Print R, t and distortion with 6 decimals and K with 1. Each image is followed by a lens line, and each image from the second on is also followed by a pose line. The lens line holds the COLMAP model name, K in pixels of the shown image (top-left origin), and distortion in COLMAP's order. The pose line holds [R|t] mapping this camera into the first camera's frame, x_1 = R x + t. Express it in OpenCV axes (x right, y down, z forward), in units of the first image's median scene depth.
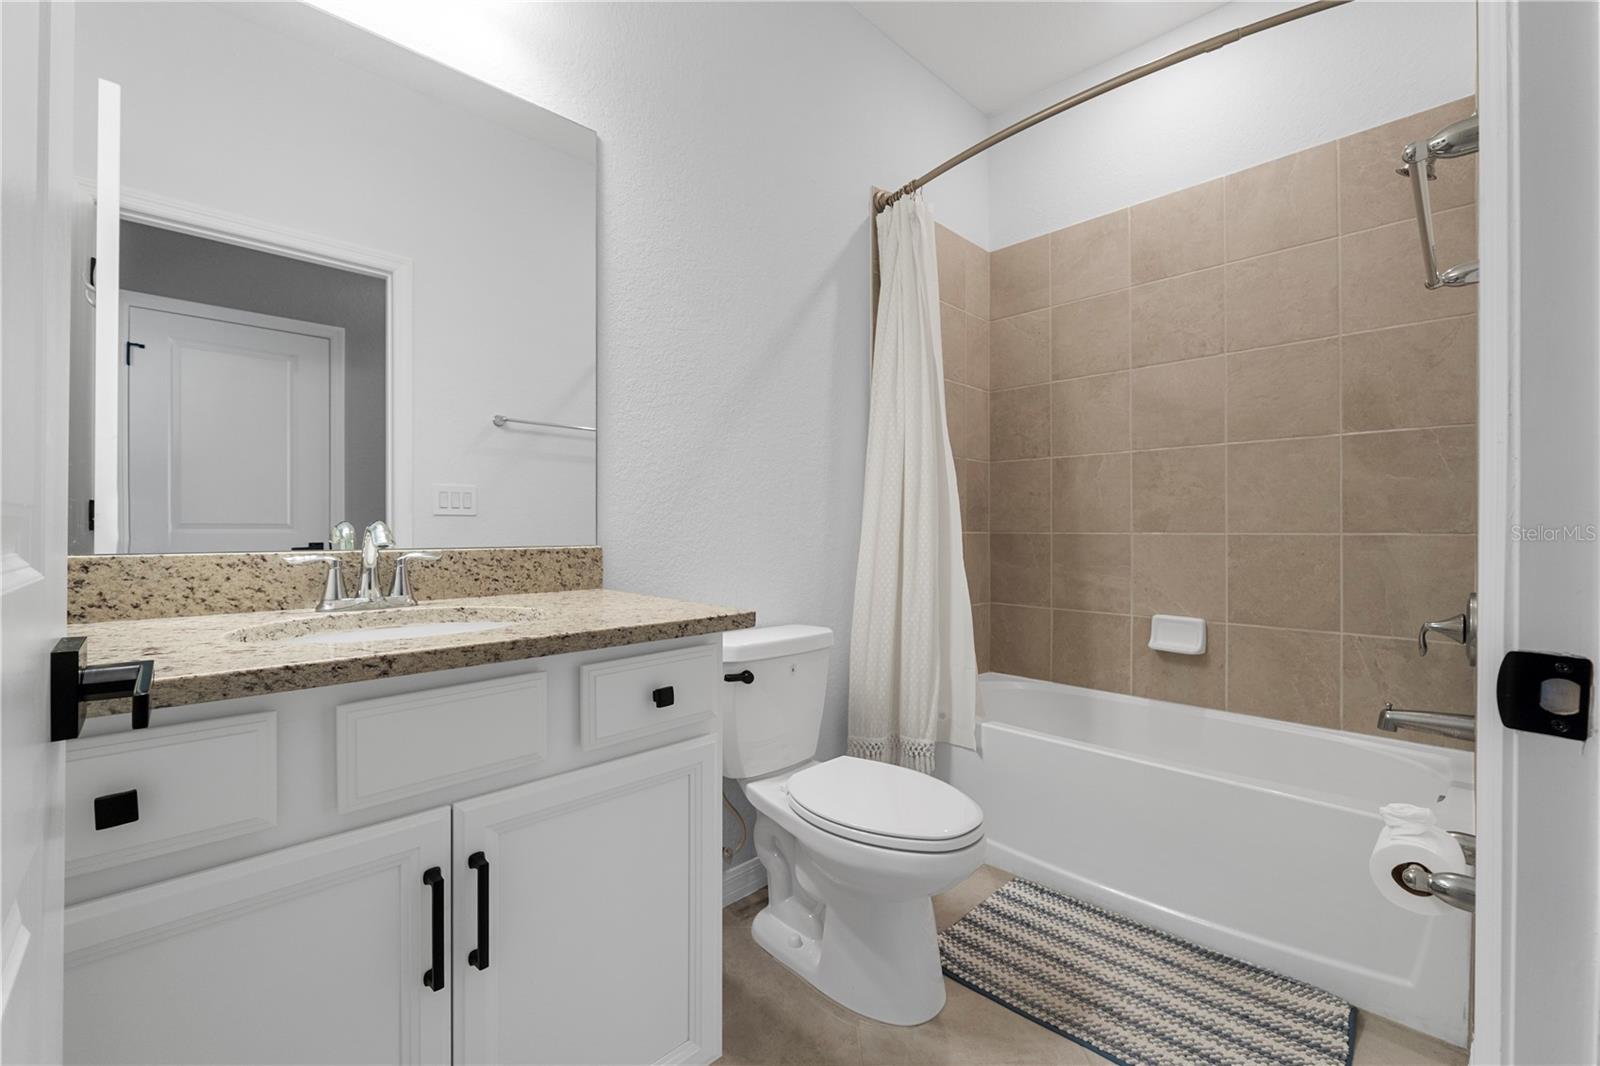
lens RADIAL K [[668.8, 0, 797.4], [0, 668.8, 525.1], [0, 0, 1]] dist [-0.009267, 0.000250]
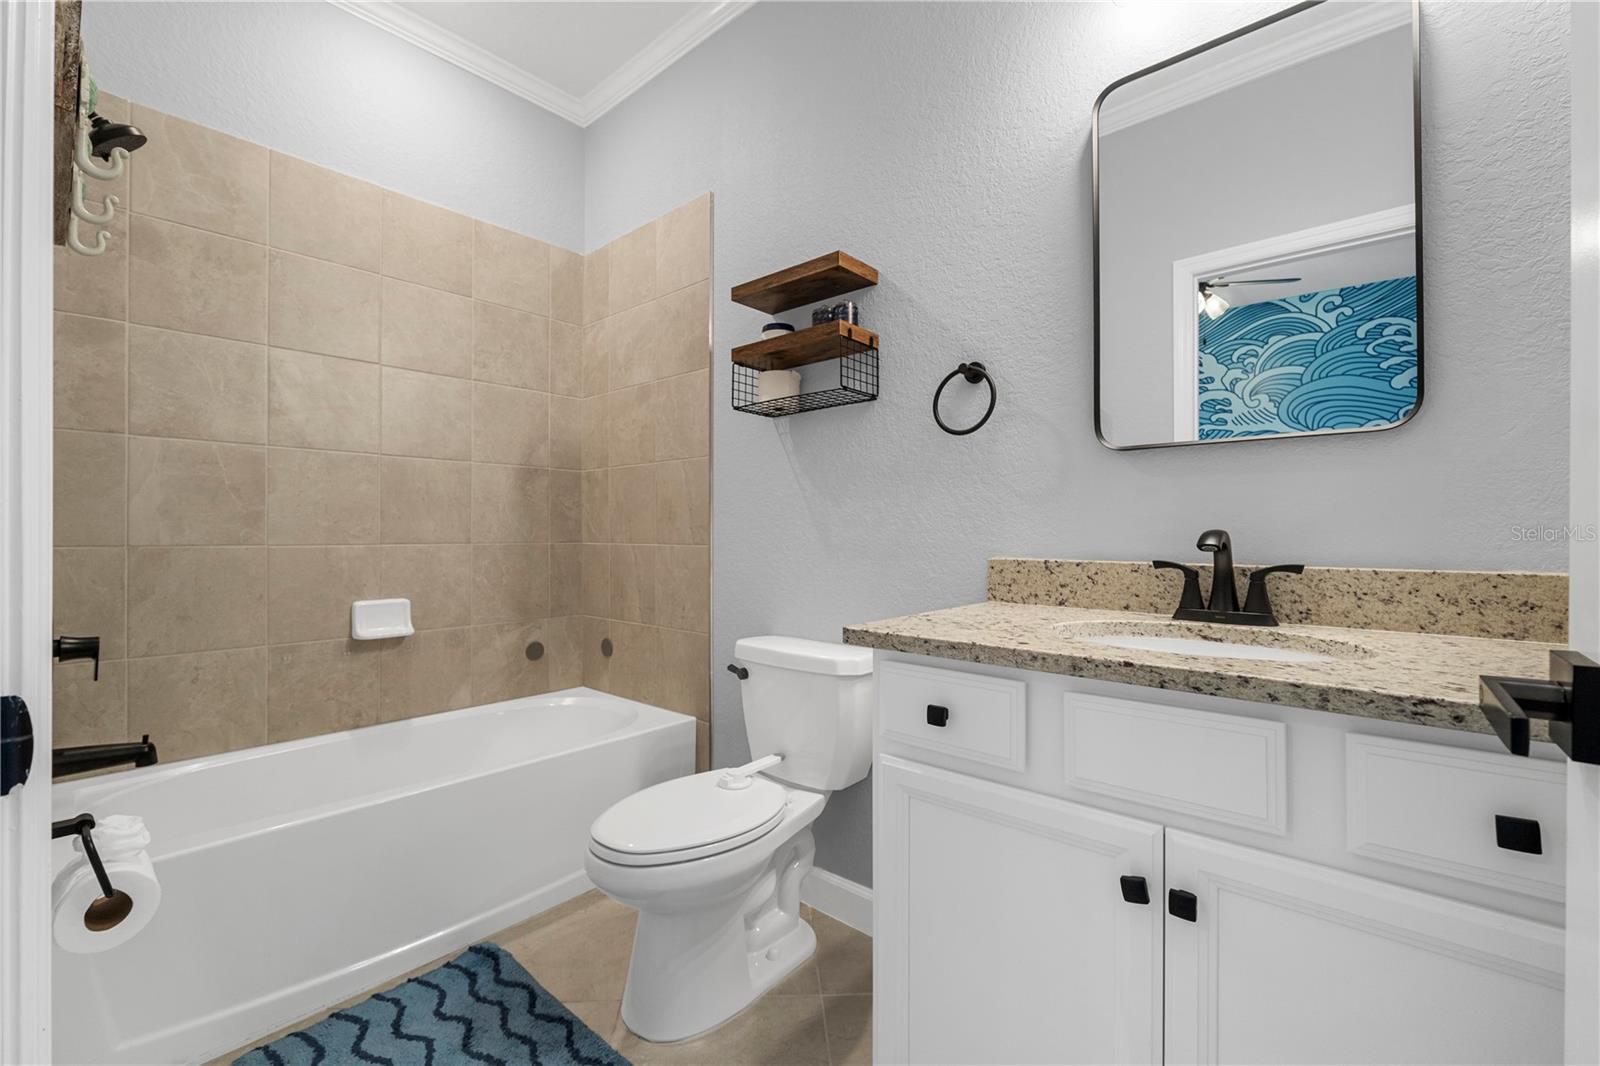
lens RADIAL K [[668.8, 0, 797.4], [0, 668.8, 525.1], [0, 0, 1]] dist [-0.009267, 0.000250]
pose [[0.063077, -0.021488, -0.997777, 0.504959], [-0.002441, 0.999762, -0.021685, -0.001356], [0.998006, 0.003804, 0.063010, 0.476202]]
